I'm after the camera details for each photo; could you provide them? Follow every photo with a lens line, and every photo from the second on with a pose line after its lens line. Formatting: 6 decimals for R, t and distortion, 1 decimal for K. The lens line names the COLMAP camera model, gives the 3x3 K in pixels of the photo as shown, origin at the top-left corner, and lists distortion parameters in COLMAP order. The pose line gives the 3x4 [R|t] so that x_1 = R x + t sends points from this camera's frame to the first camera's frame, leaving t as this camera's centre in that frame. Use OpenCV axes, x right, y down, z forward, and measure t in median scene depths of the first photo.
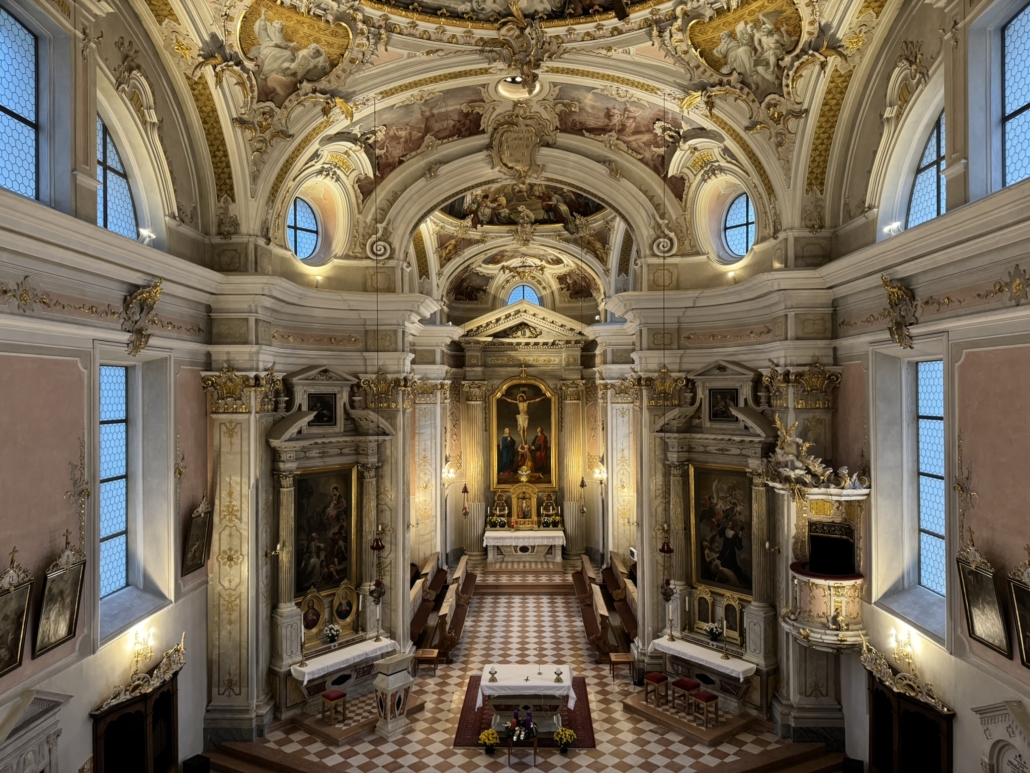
lens RADIAL K [[721.4, 0, 516.2], [0, 721.4, 385.9], [0, 0, 1]] dist [0.033789, -0.057133]
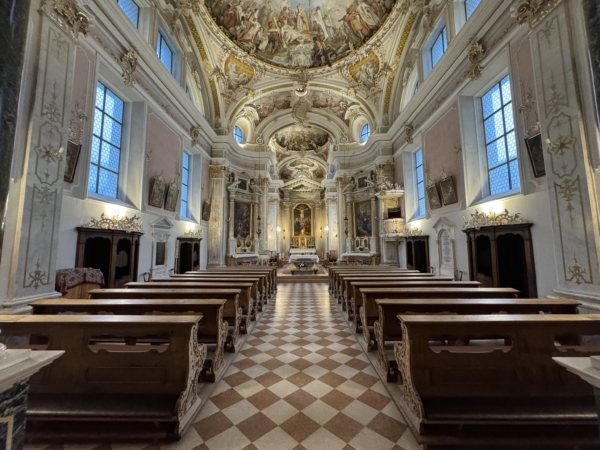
lens RADIAL K [[241.8, 0, 299.4], [0, 241.8, 223.9], [0, 0, 1]] dist [-0.001984, 0.000388]
pose [[0.999998, -0.001368, 0.001123, -0.007443], [0.001471, 0.995282, -0.097017, 0.335166], [-0.000985, 0.097018, 0.995282, -0.100508]]
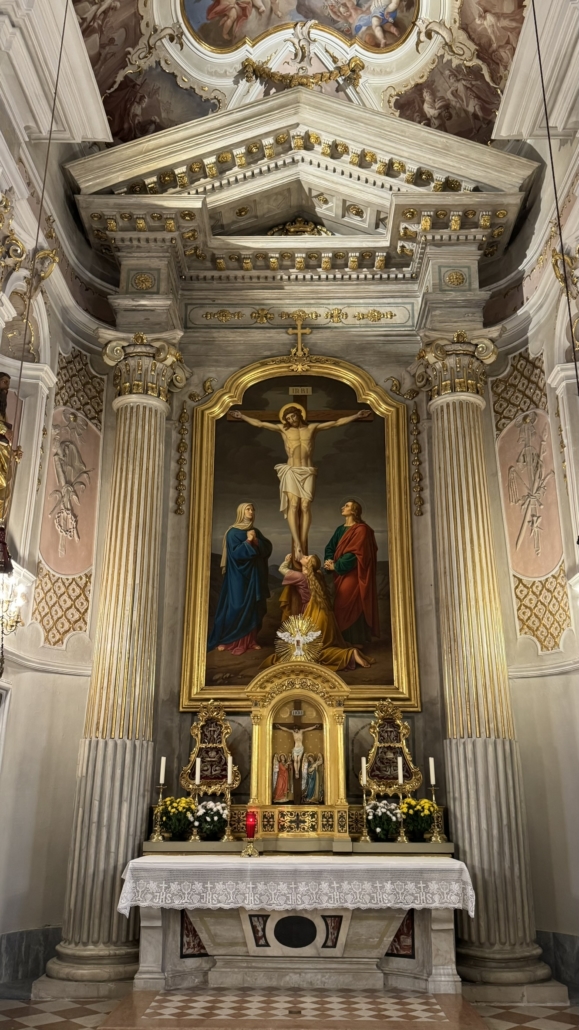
lens RADIAL K [[816.7, 0, 289.3], [0, 816.7, 514.0], [0, 0, 1]] dist [0.056506, -0.044555]
pose [[0.999883, 0.009799, -0.011748, 0.018623], [-0.013023, 0.948141, -0.317584, 0.311130], [0.008027, 0.317700, 0.948157, 1.194504]]
